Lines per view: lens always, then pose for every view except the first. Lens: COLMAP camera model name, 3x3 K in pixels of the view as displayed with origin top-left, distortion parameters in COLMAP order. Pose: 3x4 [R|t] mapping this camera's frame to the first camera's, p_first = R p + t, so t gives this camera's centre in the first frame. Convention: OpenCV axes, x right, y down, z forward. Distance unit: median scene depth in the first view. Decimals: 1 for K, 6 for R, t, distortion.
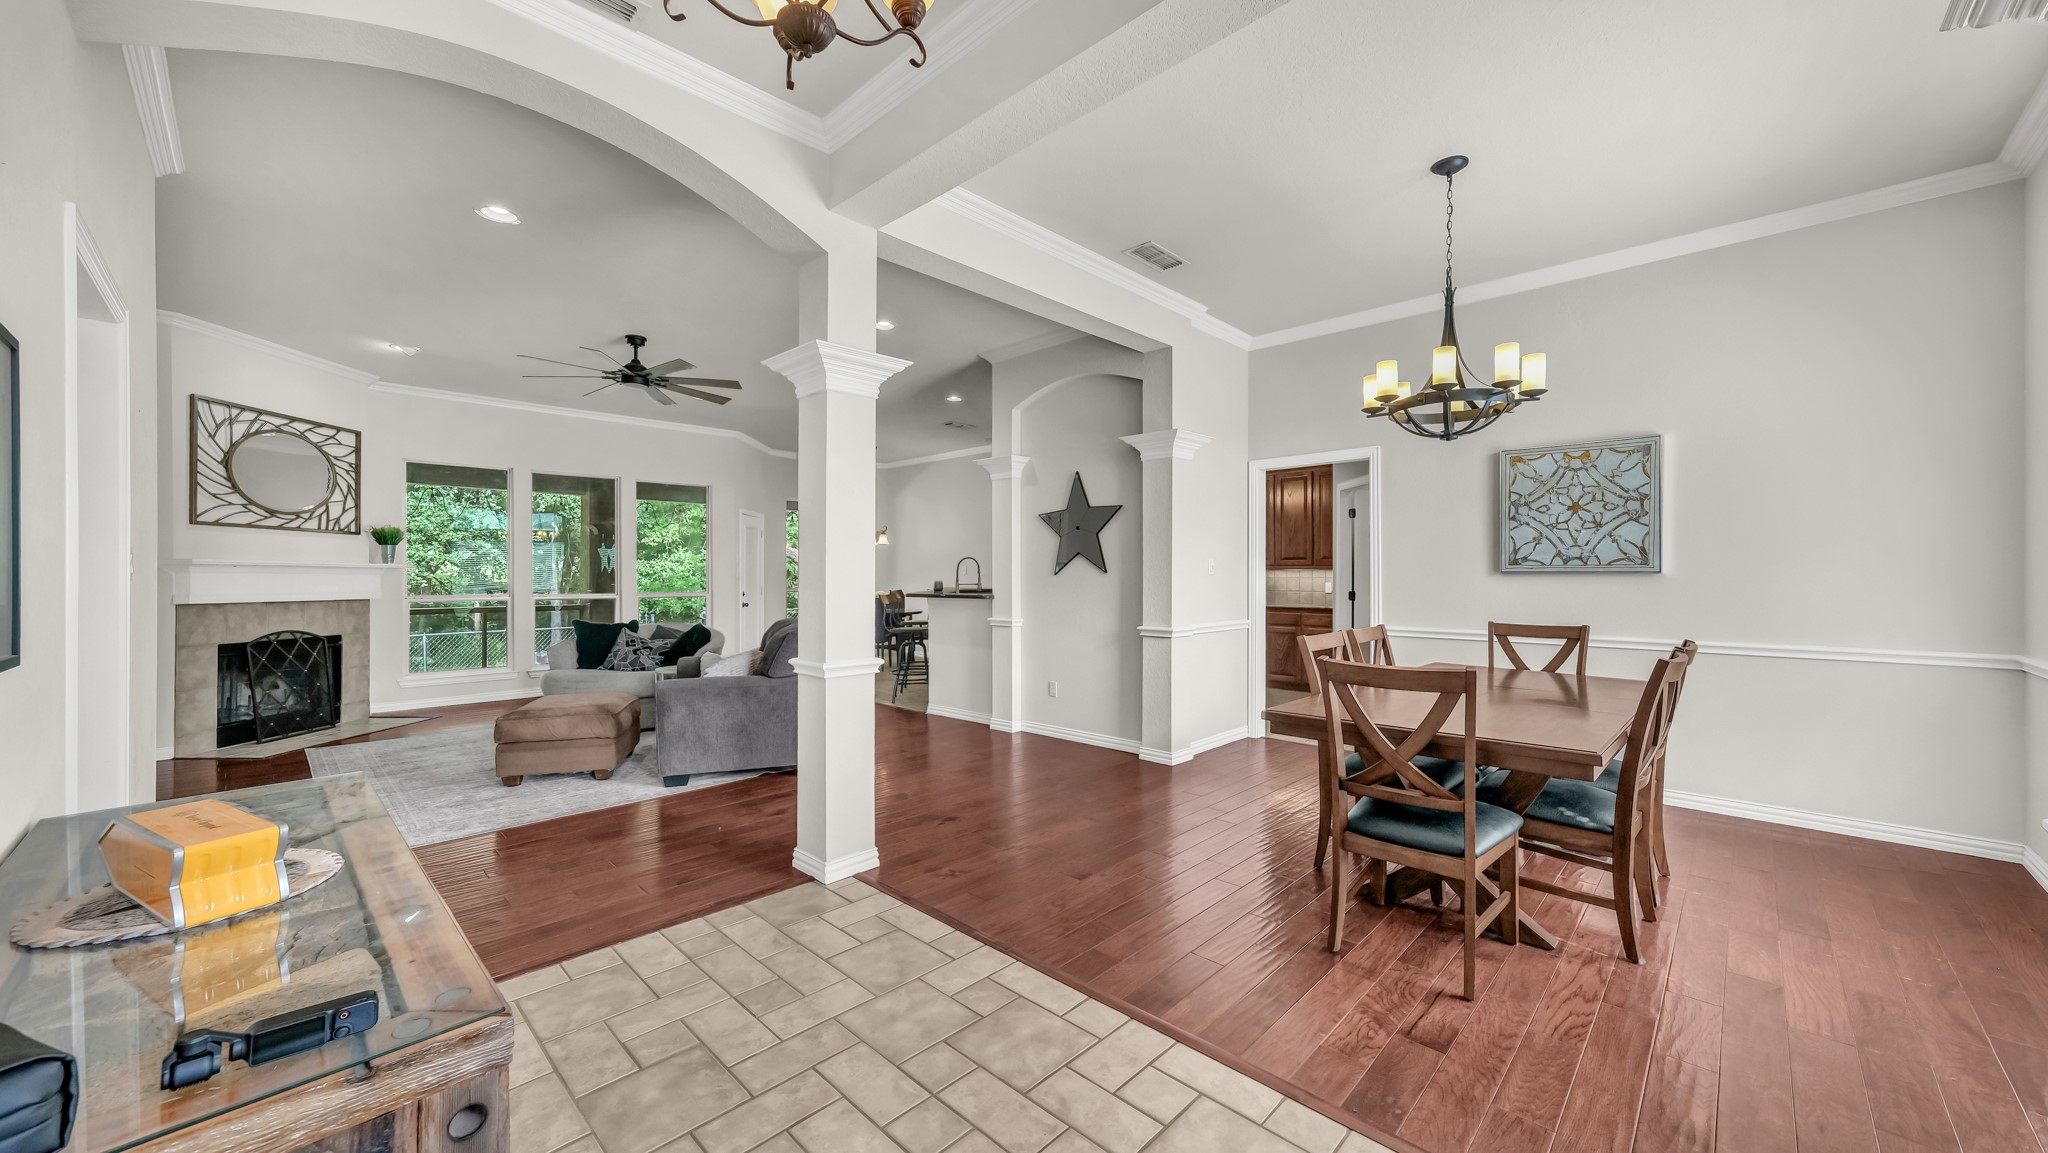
lens RADIAL K [[734.8, 0, 1017.5], [0, 734.8, 576.5], [0, 0, 1]] dist [0.001625, 0.000053]
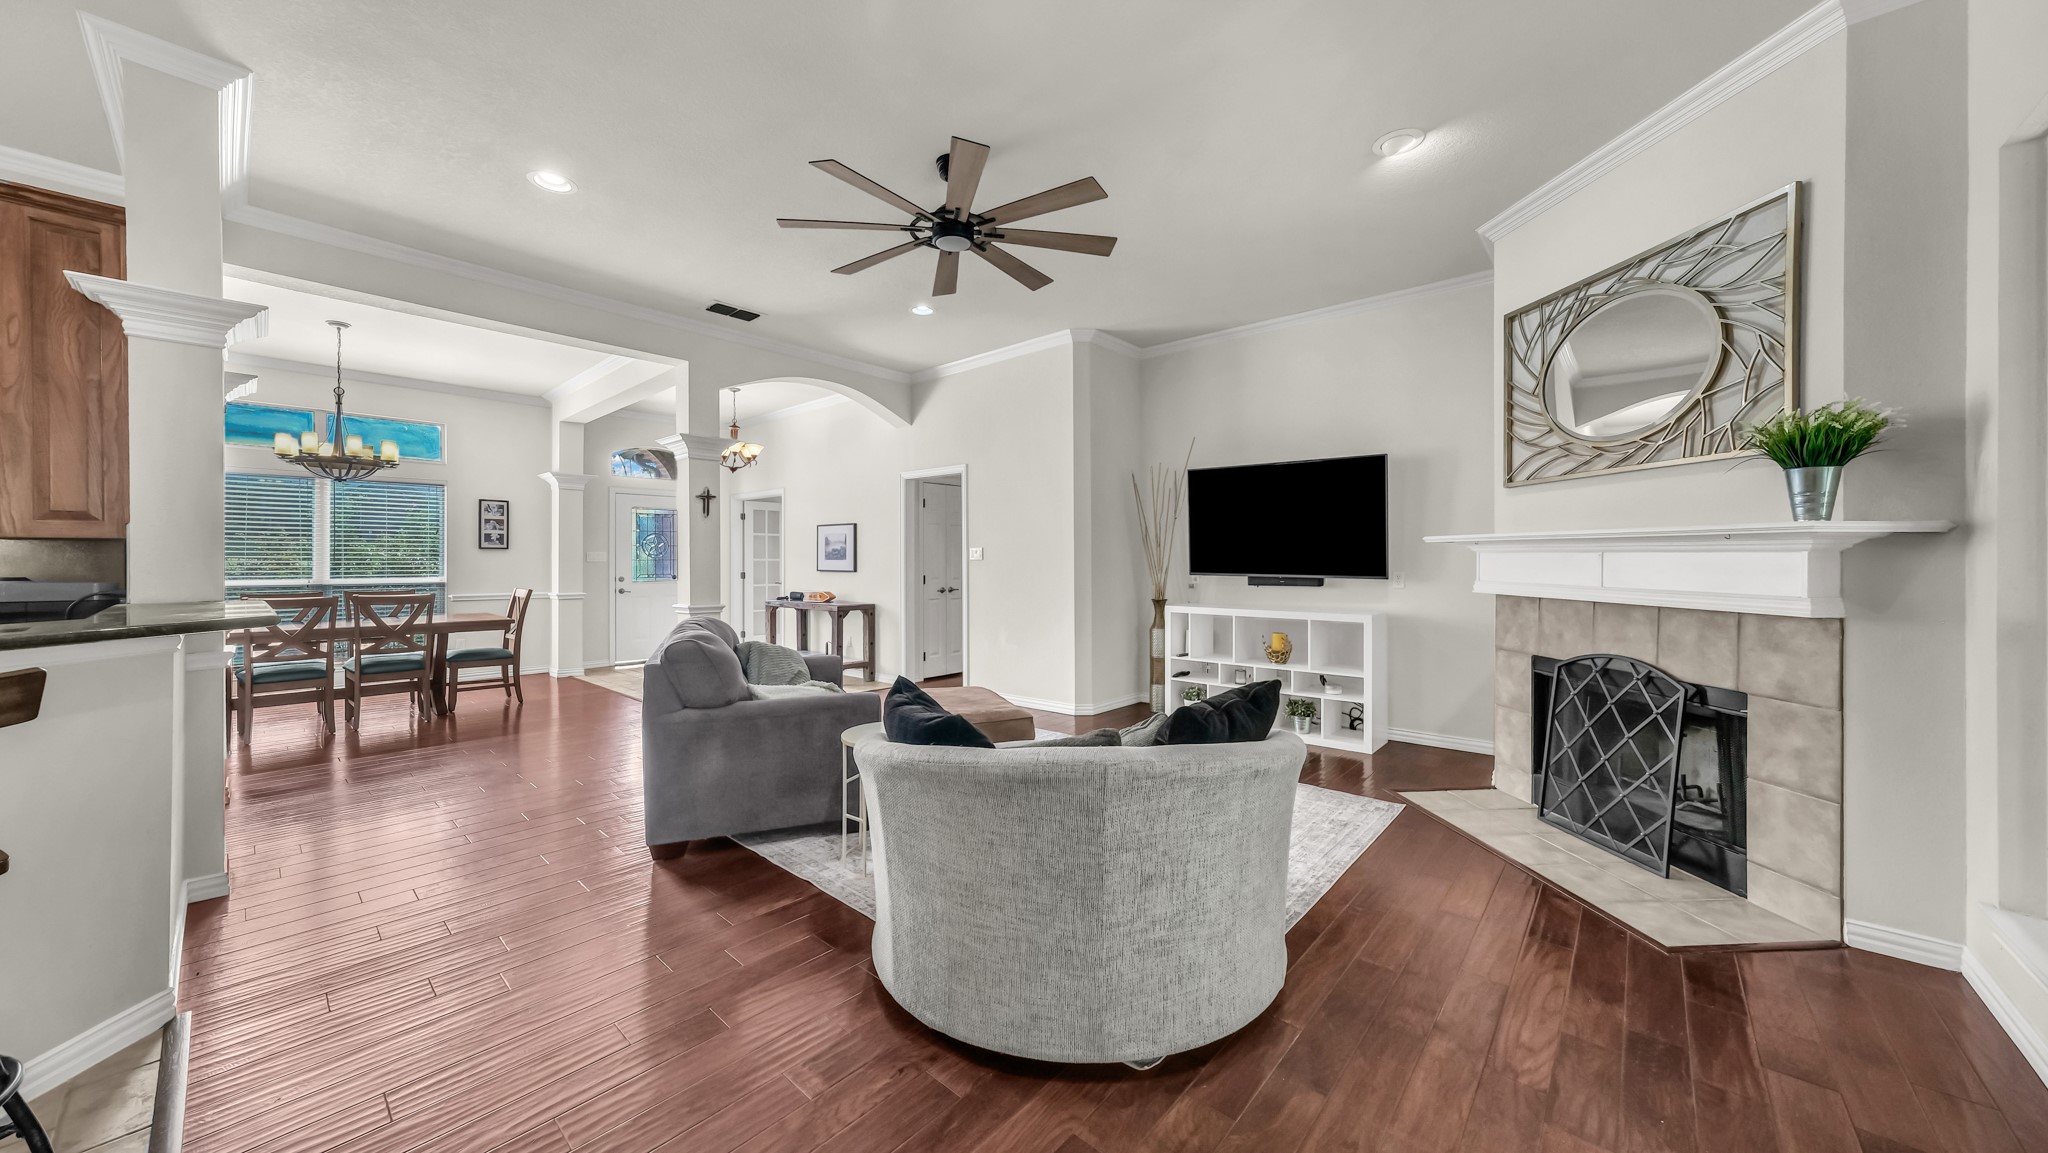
lens RADIAL K [[706.3, 0, 1026.7], [0, 706.3, 559.0], [0, 0, 1]] dist [0.000033, 0.002229]
pose [[-0.998736, 0.002830, -0.050176, -0.569934], [0.002798, 0.999996, 0.000712, -0.000842], [0.050178, 0.000571, -0.998740, 1.651562]]
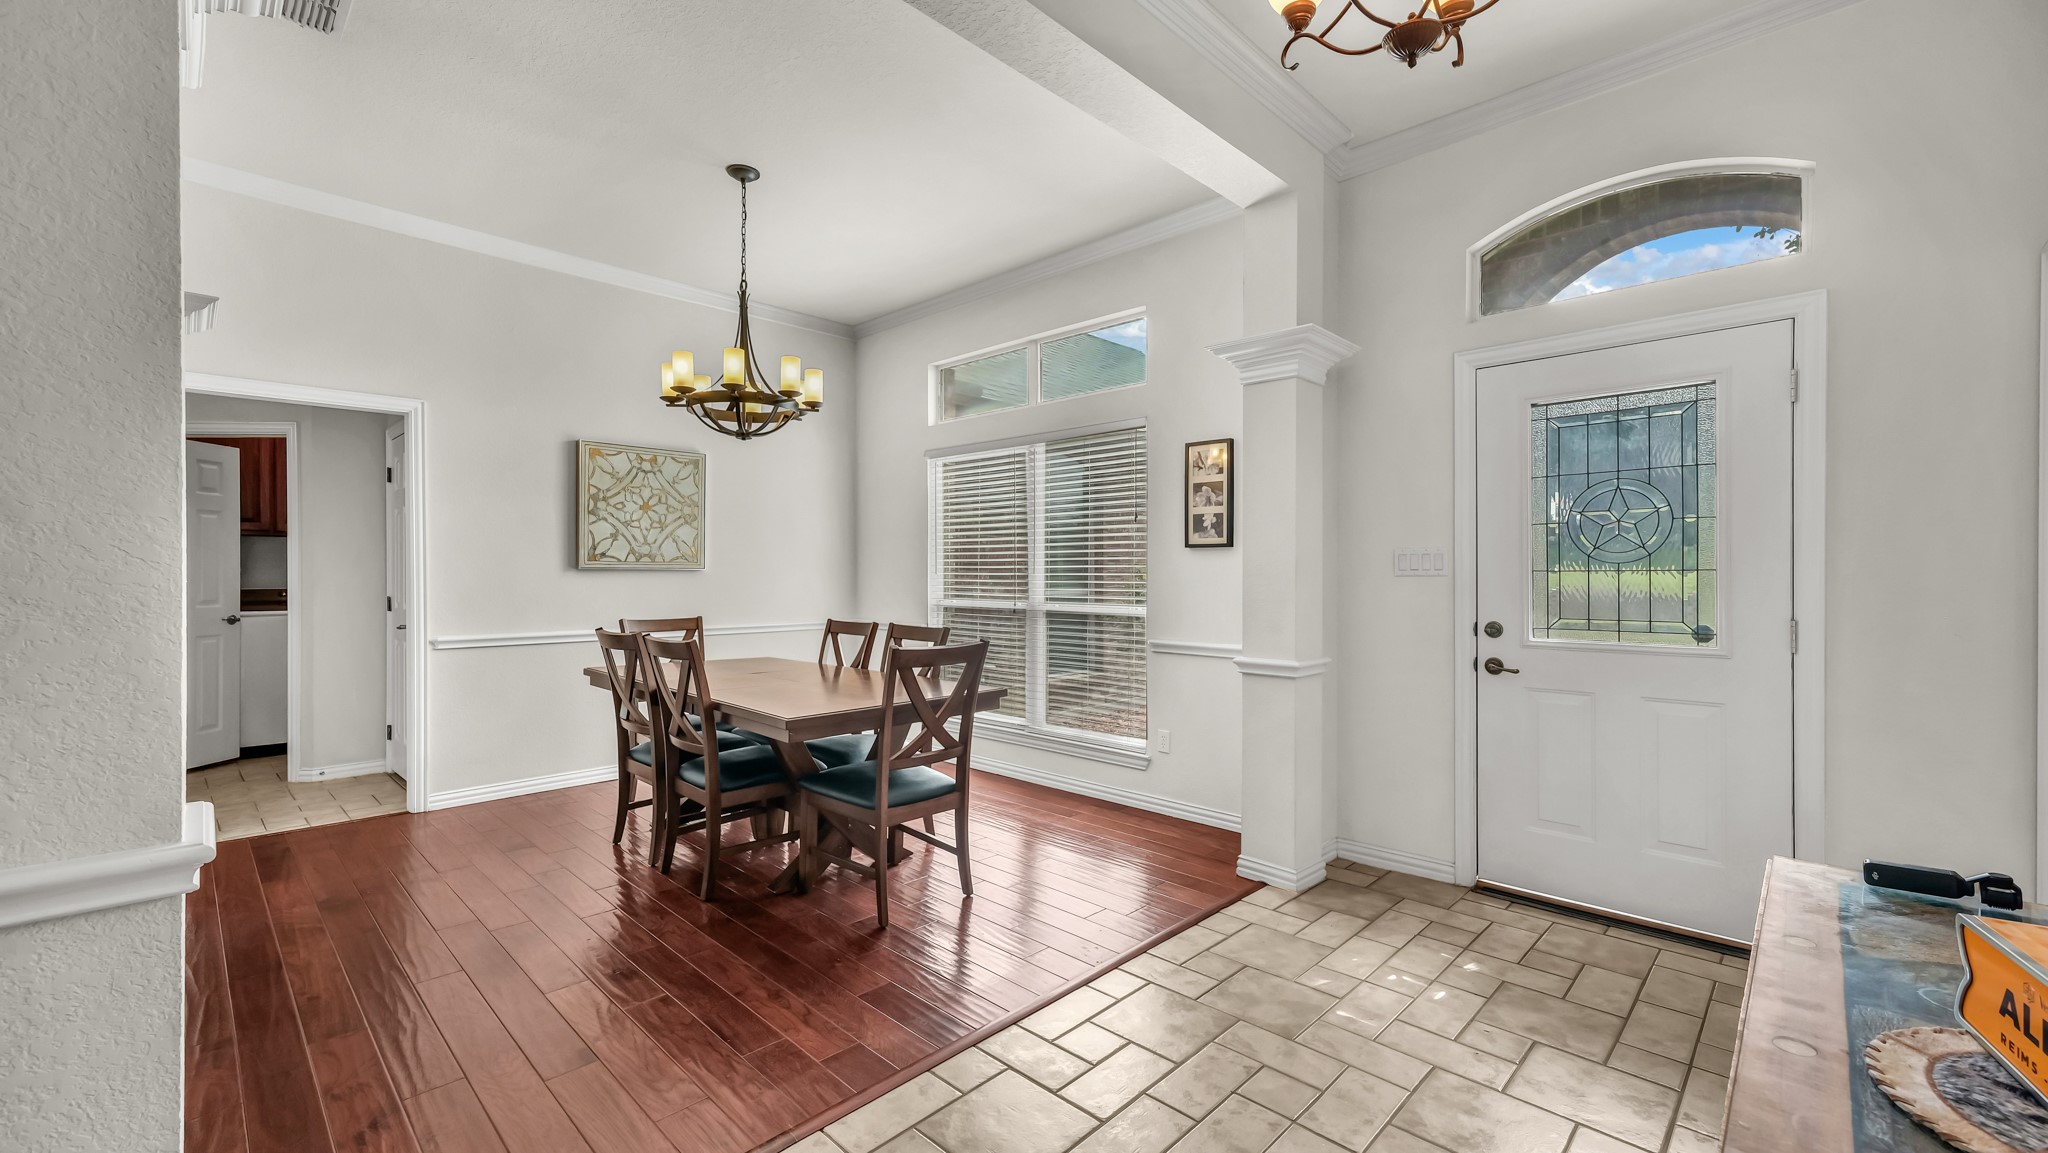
lens RADIAL K [[831.9, 0, 1024.0], [0, 831.9, 576.5], [0, 0, 1]] dist [0.015796, 0.000084]
pose [[-0.001978, -0.004333, 0.999989, -0.349890], [0.001789, 0.999989, 0.004336, 0.000763], [-0.999996, 0.001798, -0.001970, 0.364384]]
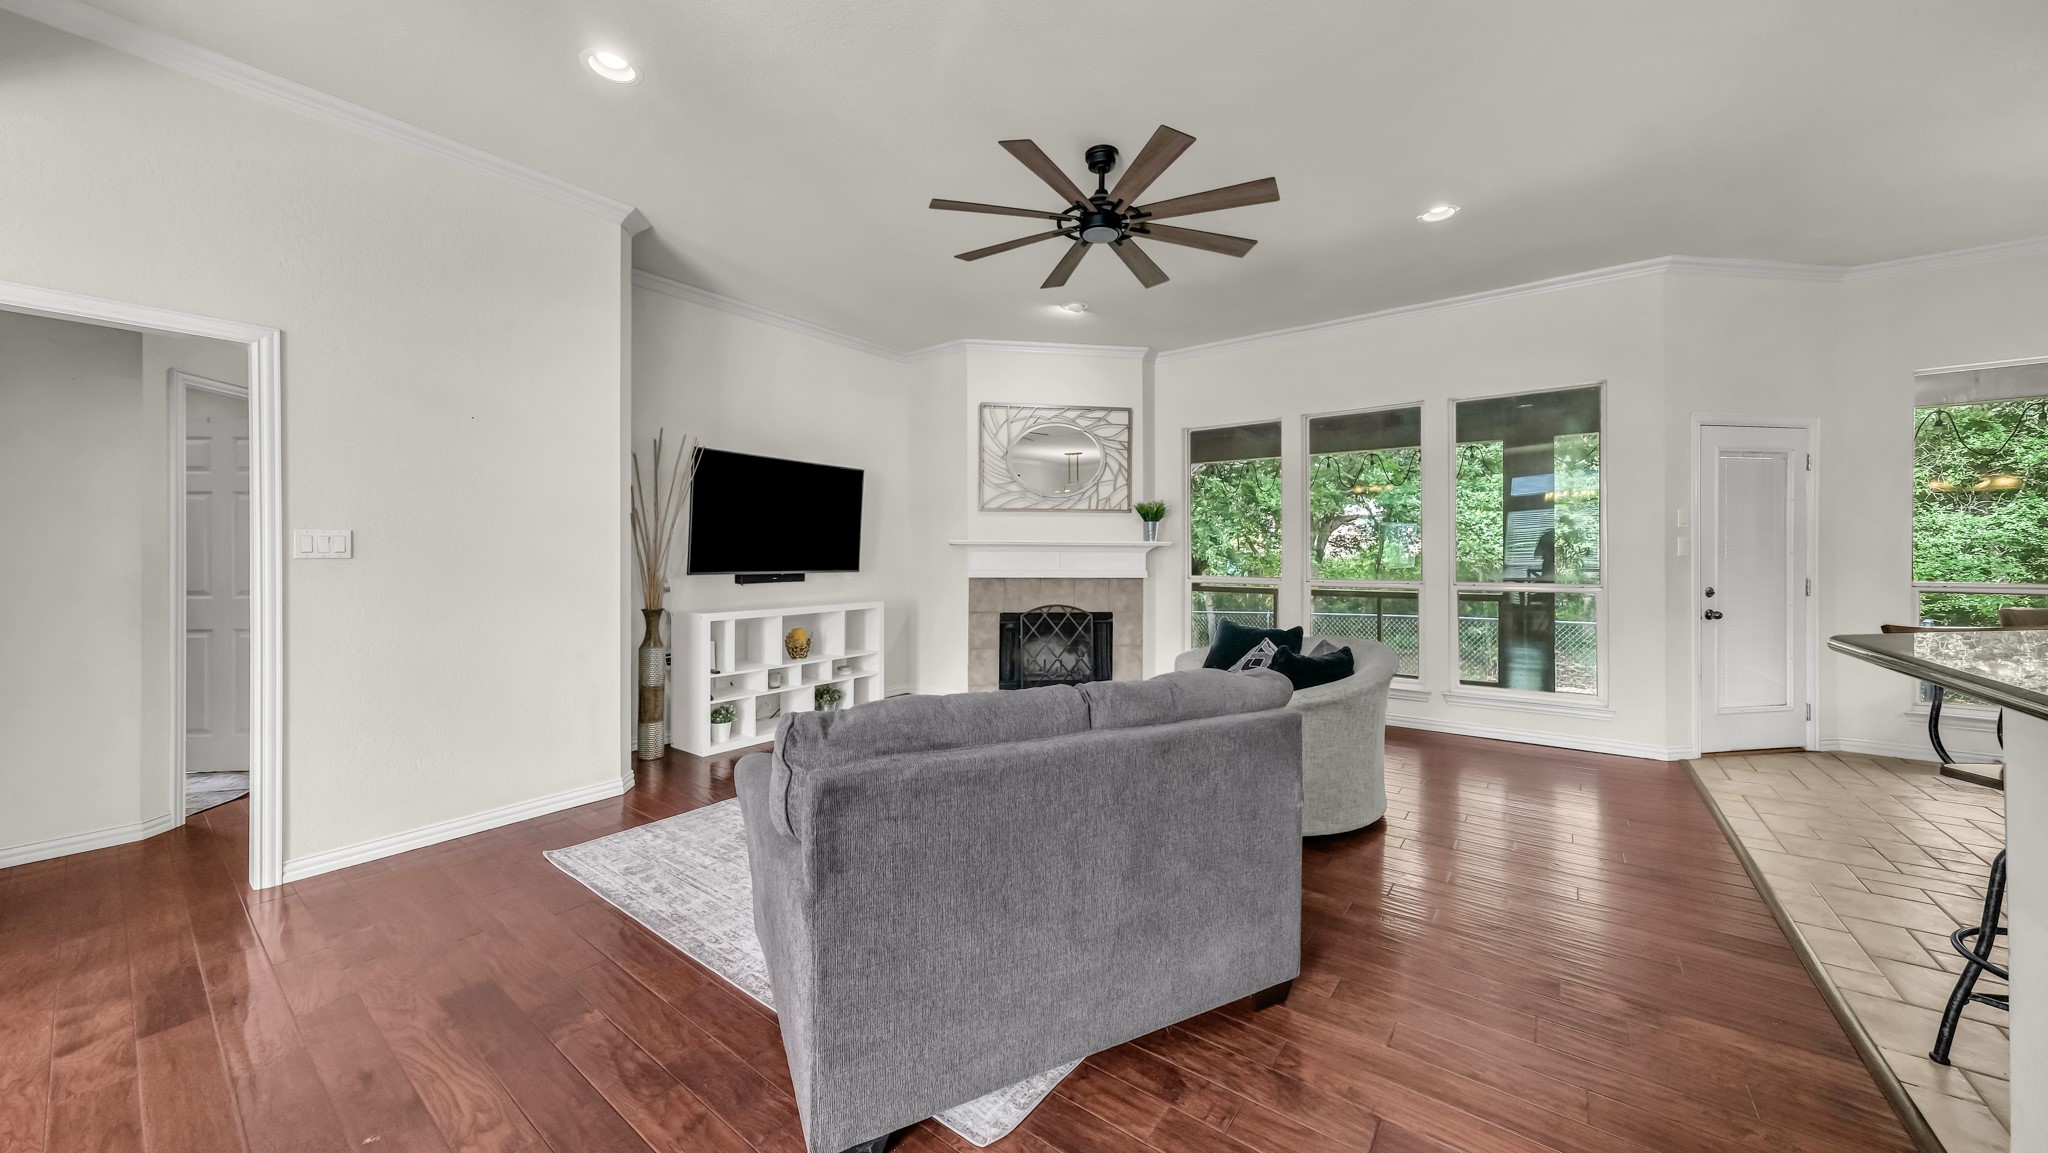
lens RADIAL K [[706.3, 0, 1026.7], [0, 706.3, 559.0], [0, 0, 1]] dist [0.000033, 0.002229]
pose [[0.126858, 0.007593, -0.991892, 0.040437], [0.000238, 0.999970, 0.007686, -0.002111], [0.991921, -0.001211, 0.126852, 0.901461]]
